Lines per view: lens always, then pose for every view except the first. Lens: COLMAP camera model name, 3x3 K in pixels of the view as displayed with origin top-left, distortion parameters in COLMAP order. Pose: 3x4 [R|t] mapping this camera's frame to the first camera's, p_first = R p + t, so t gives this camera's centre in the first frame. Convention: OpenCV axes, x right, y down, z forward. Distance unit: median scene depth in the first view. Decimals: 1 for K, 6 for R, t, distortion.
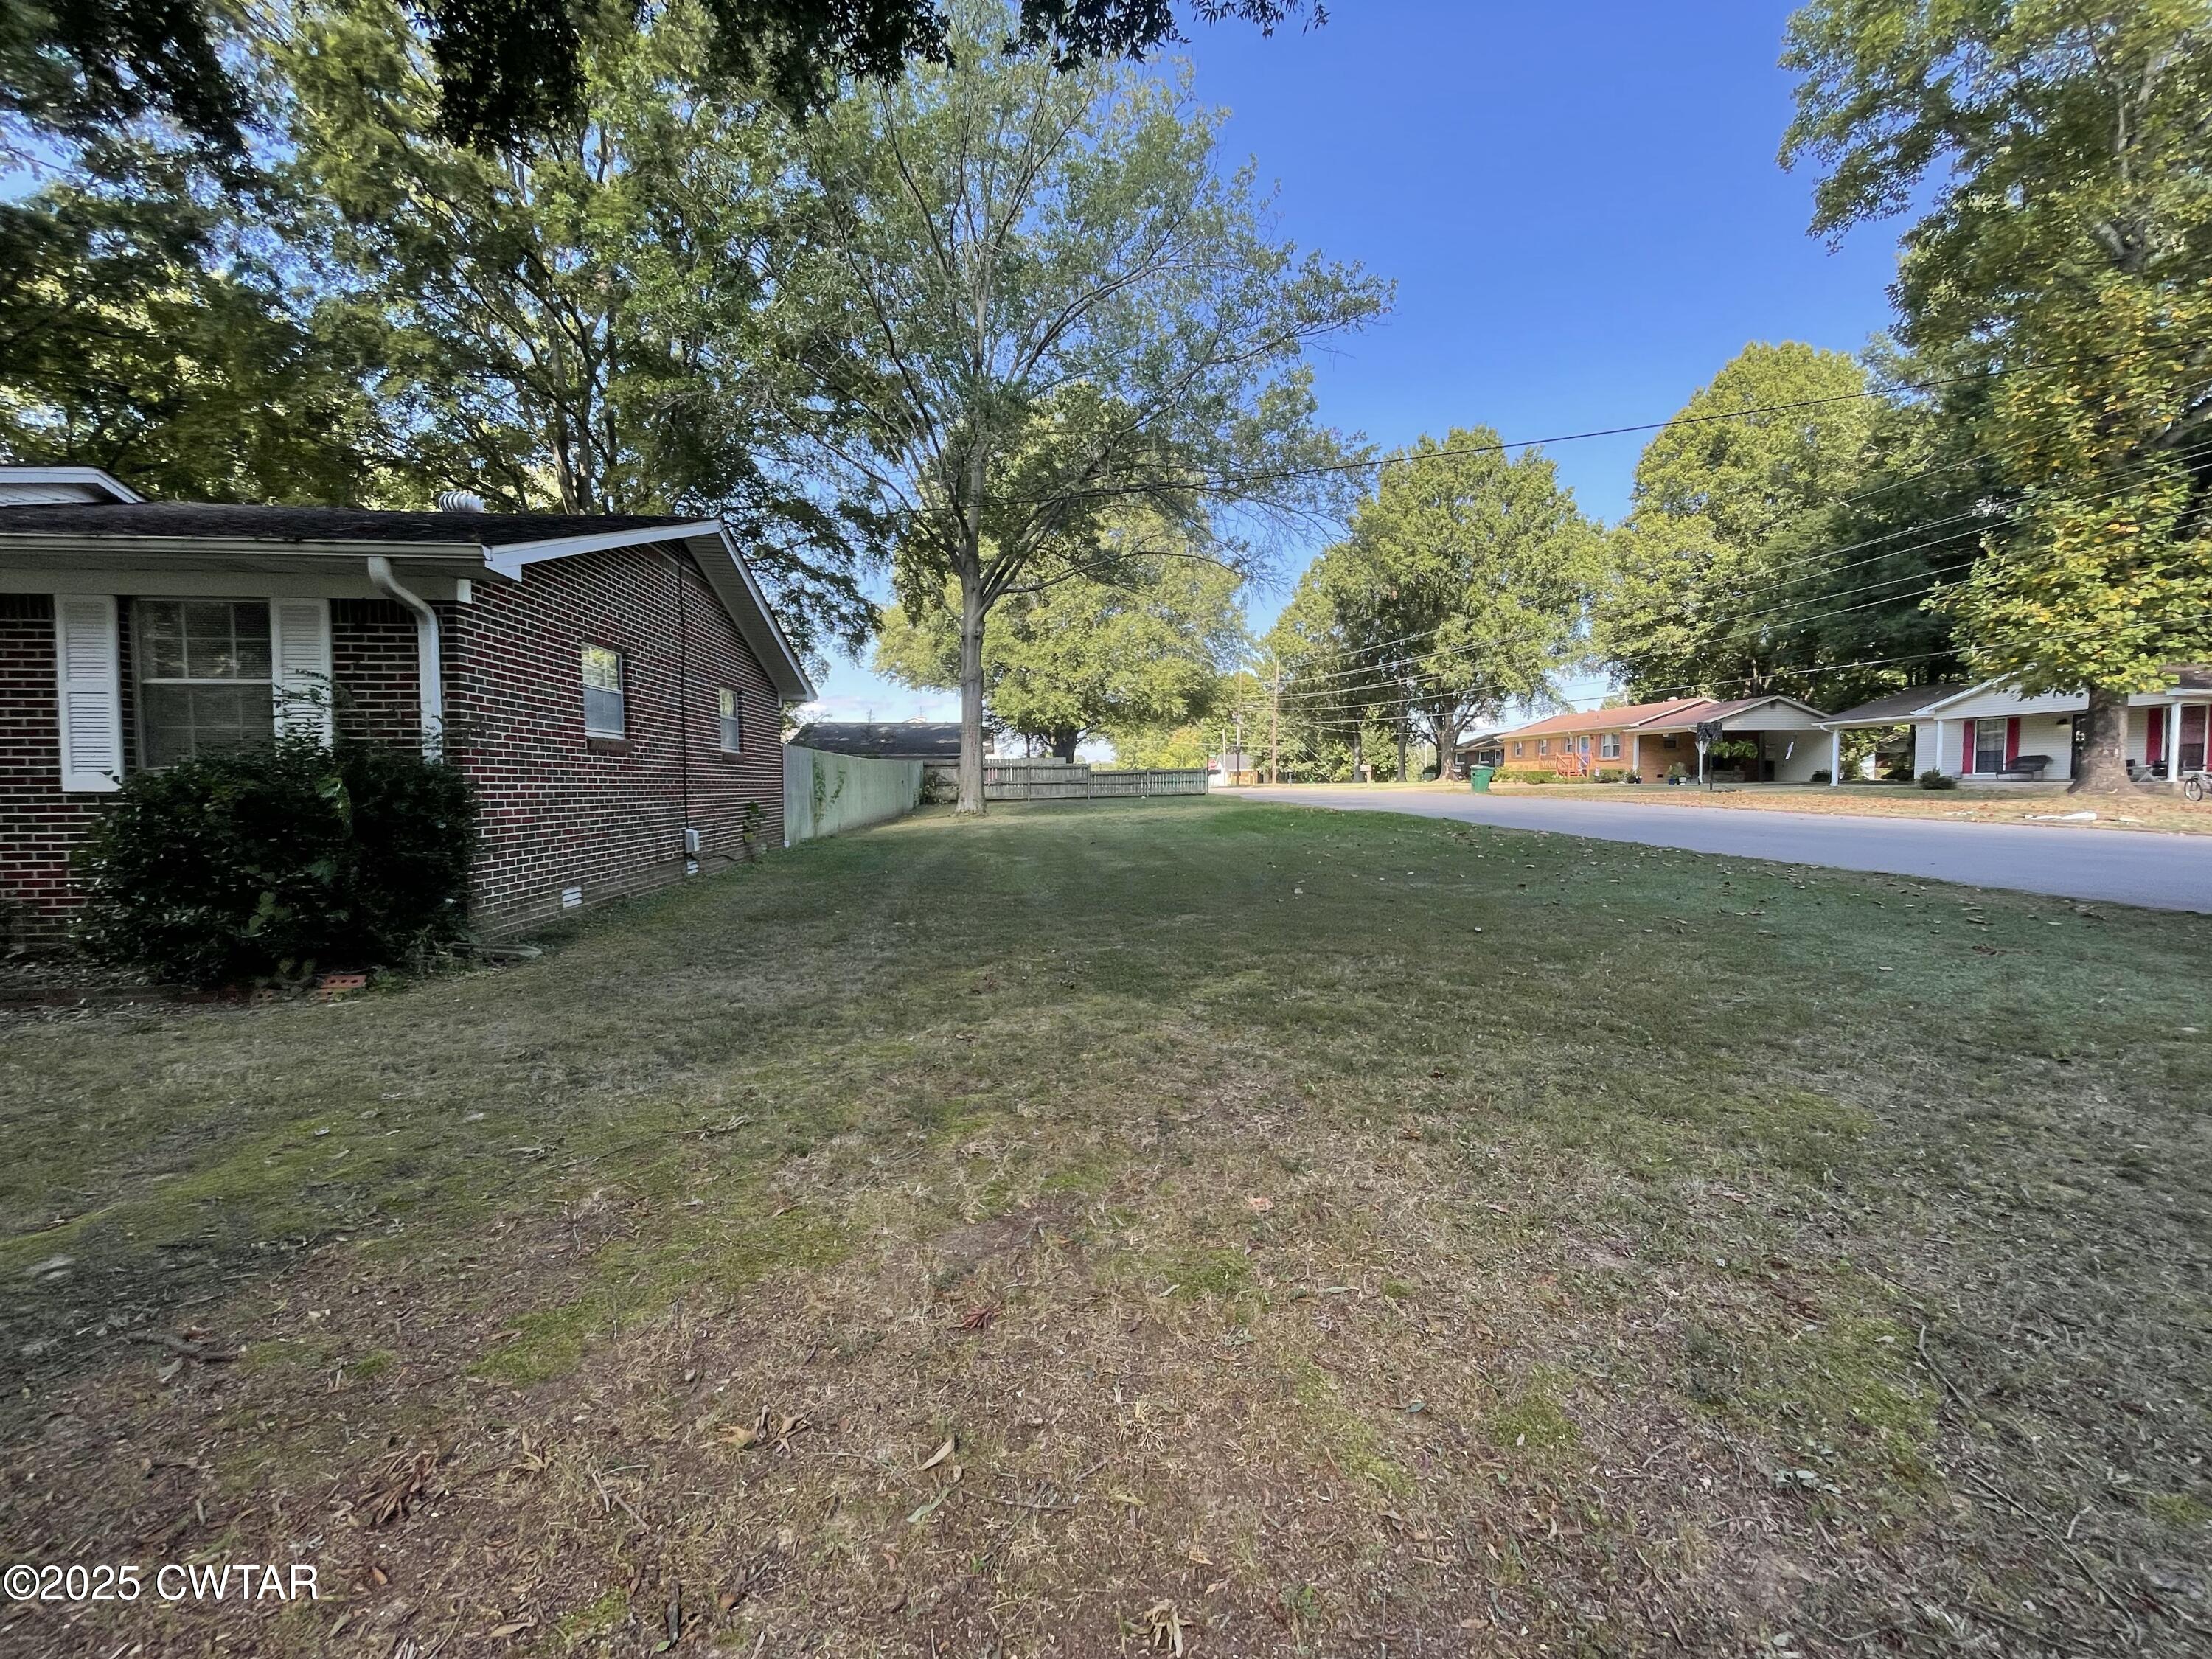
lens RADIAL K [[887.8, 0, 1107.4], [0, 887.8, 822.5], [0, 0, 1]] dist [-0.001004, -0.000690]
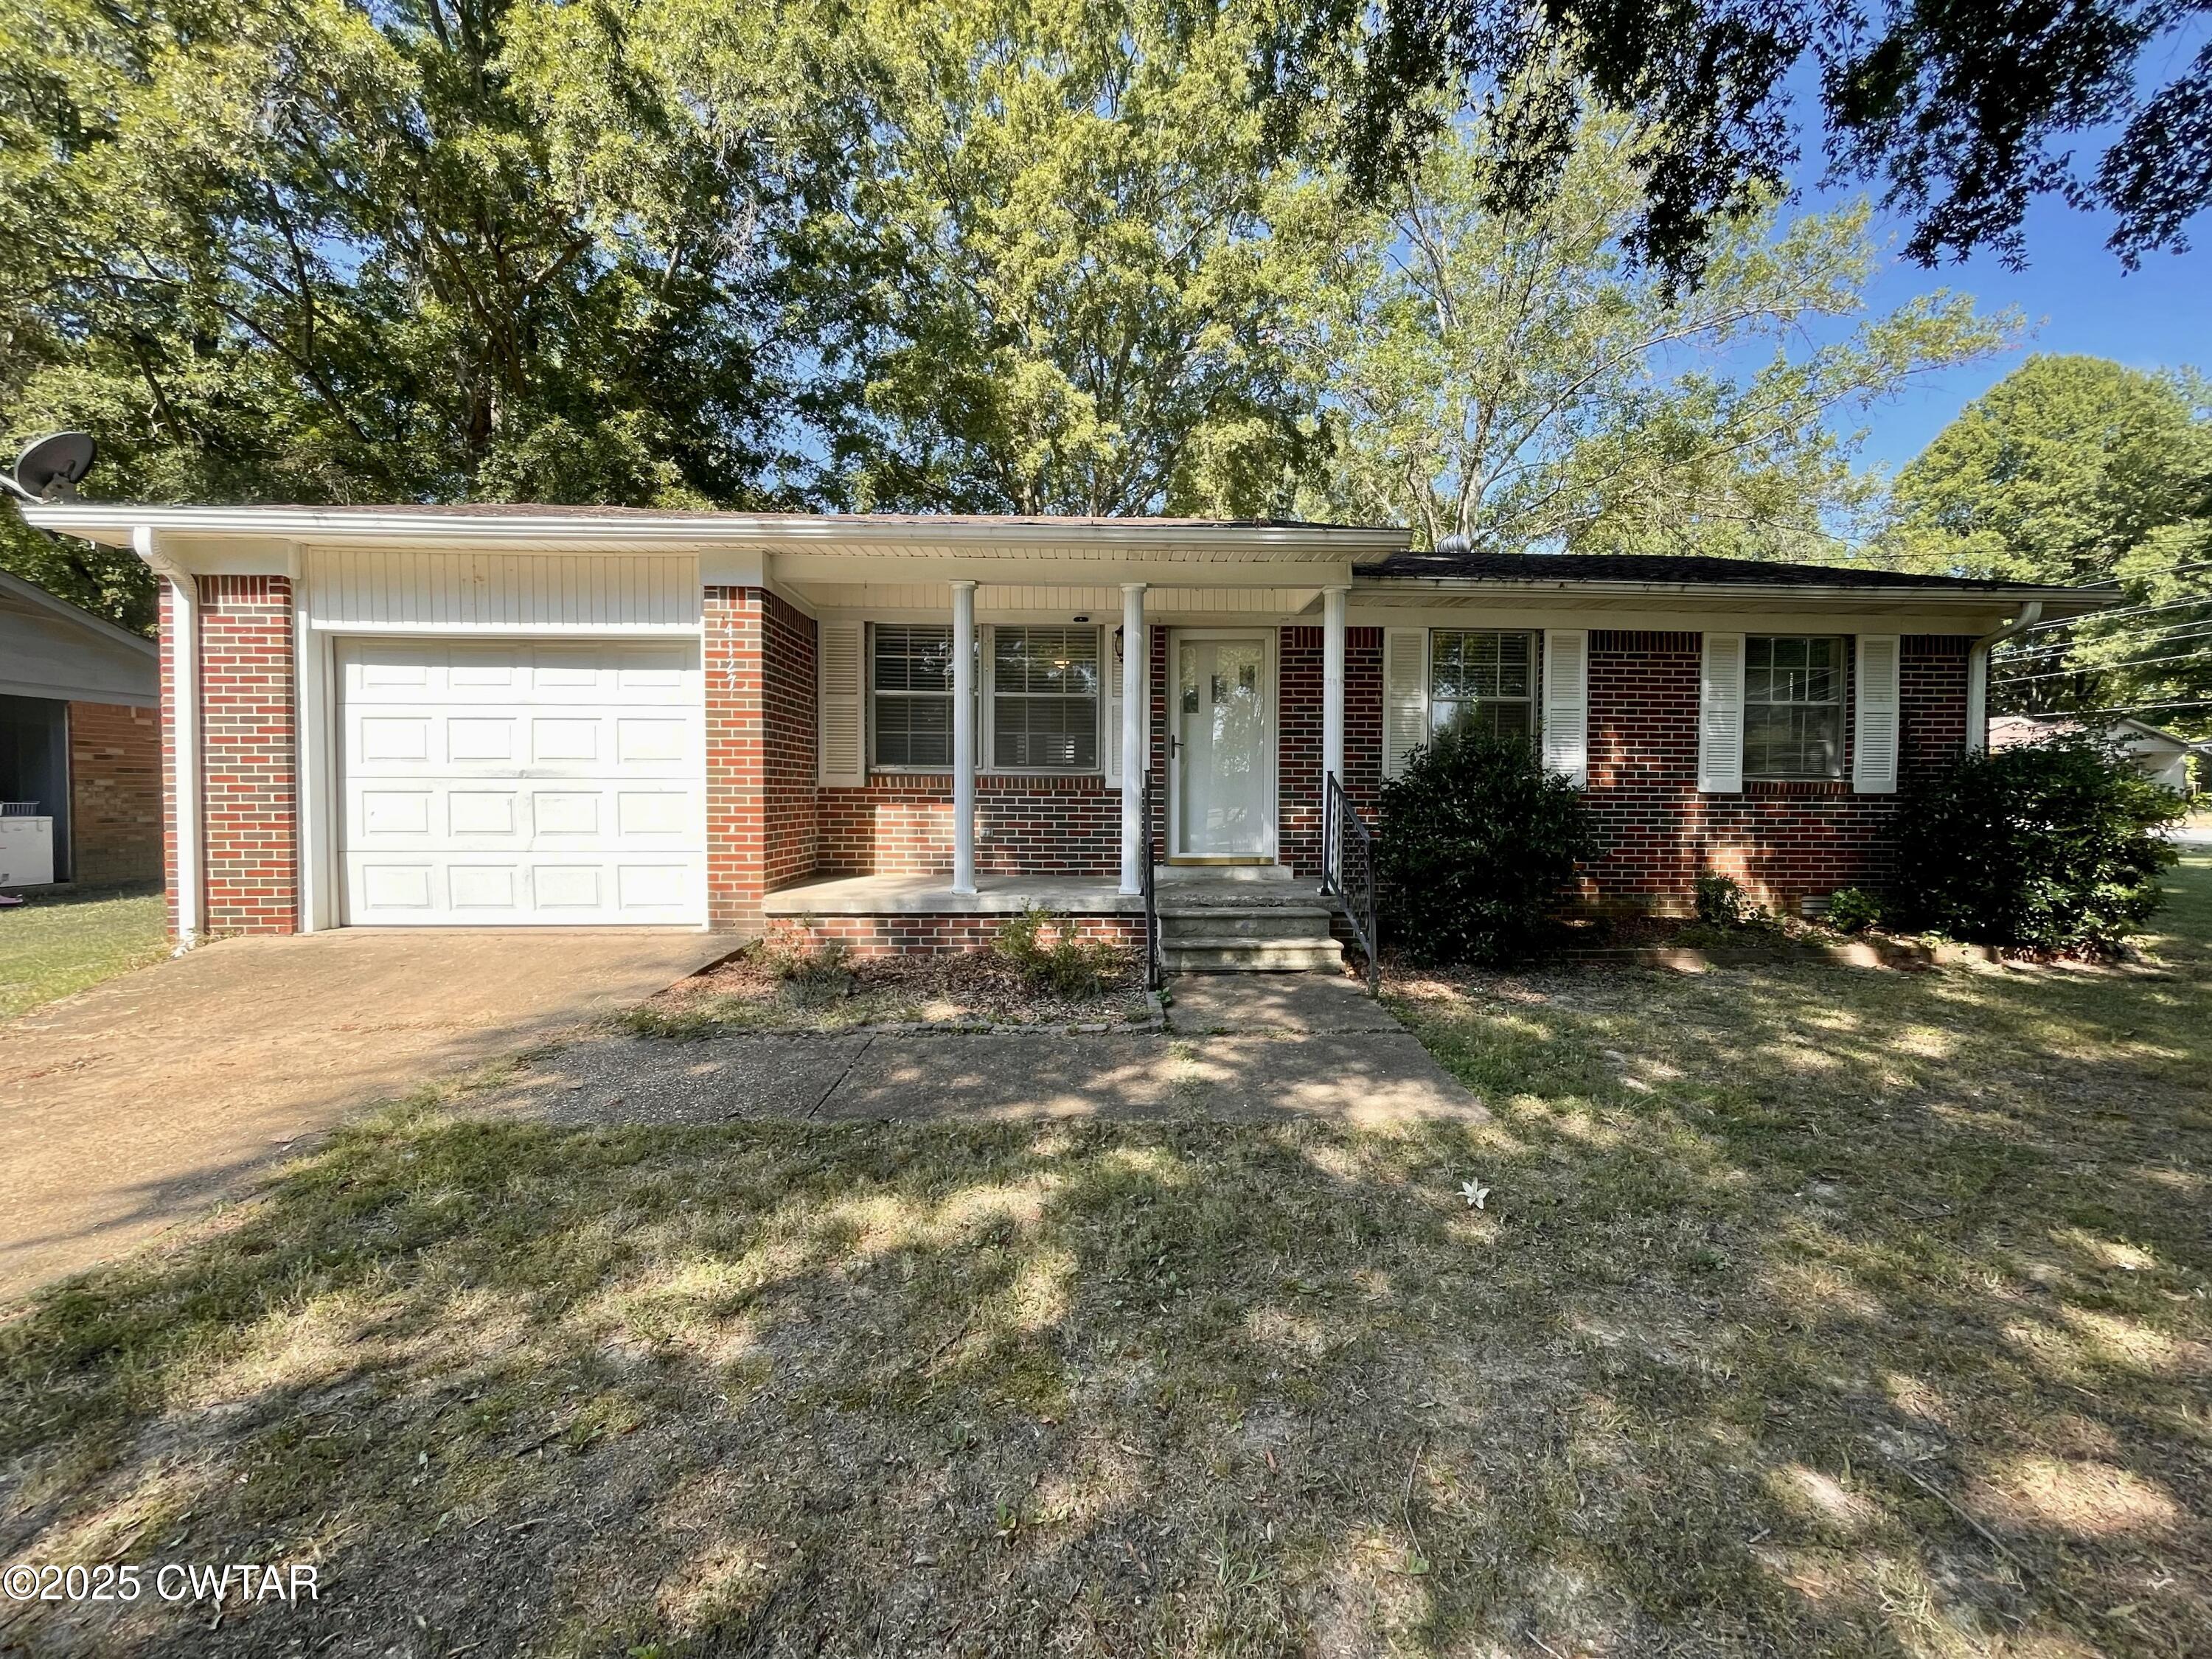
lens RADIAL K [[887.8, 0, 1105.6], [0, 887.8, 825.0], [0, 0, 1]] dist [-0.001004, -0.000690]
pose [[0.997218, 0.017983, -0.072342, -0.224884], [-0.018835, 0.999761, -0.011114, 0.004646], [0.072125, 0.012446, 0.997318, -0.033317]]
